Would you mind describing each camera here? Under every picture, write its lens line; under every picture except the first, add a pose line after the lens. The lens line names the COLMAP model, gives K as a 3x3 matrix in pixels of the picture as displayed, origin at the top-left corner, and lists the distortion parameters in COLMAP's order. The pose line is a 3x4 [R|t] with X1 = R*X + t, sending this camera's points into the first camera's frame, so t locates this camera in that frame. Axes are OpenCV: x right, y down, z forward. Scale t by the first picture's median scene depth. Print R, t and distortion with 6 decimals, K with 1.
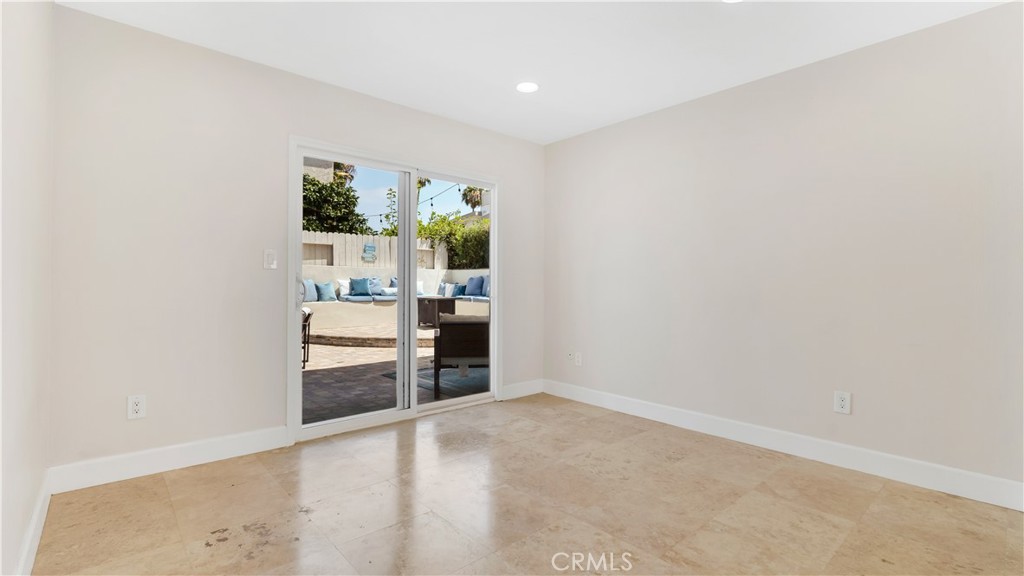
lens RADIAL K [[458.4, 0, 518.9], [0, 458.4, 285.0], [0, 0, 1]] dist [-0.009734, 0.001634]
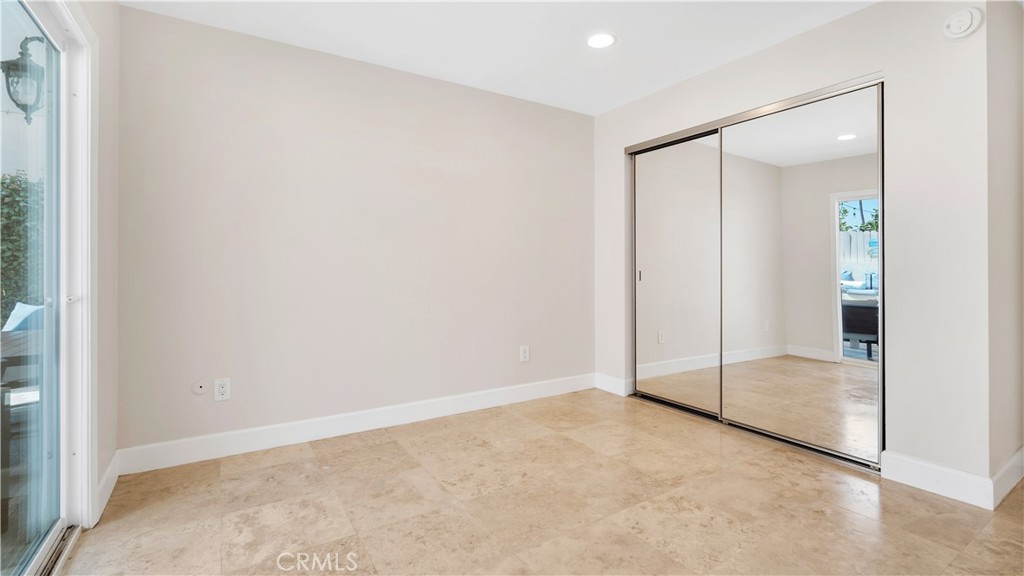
lens RADIAL K [[458.4, 0, 516.2], [0, 458.4, 288.5], [0, 0, 1]] dist [-0.009734, 0.001634]
pose [[0.167283, -0.047689, 0.984755, -0.602063], [0.003465, 0.998852, 0.047783, -0.001087], [-0.985903, -0.004581, 0.167257, 0.769040]]
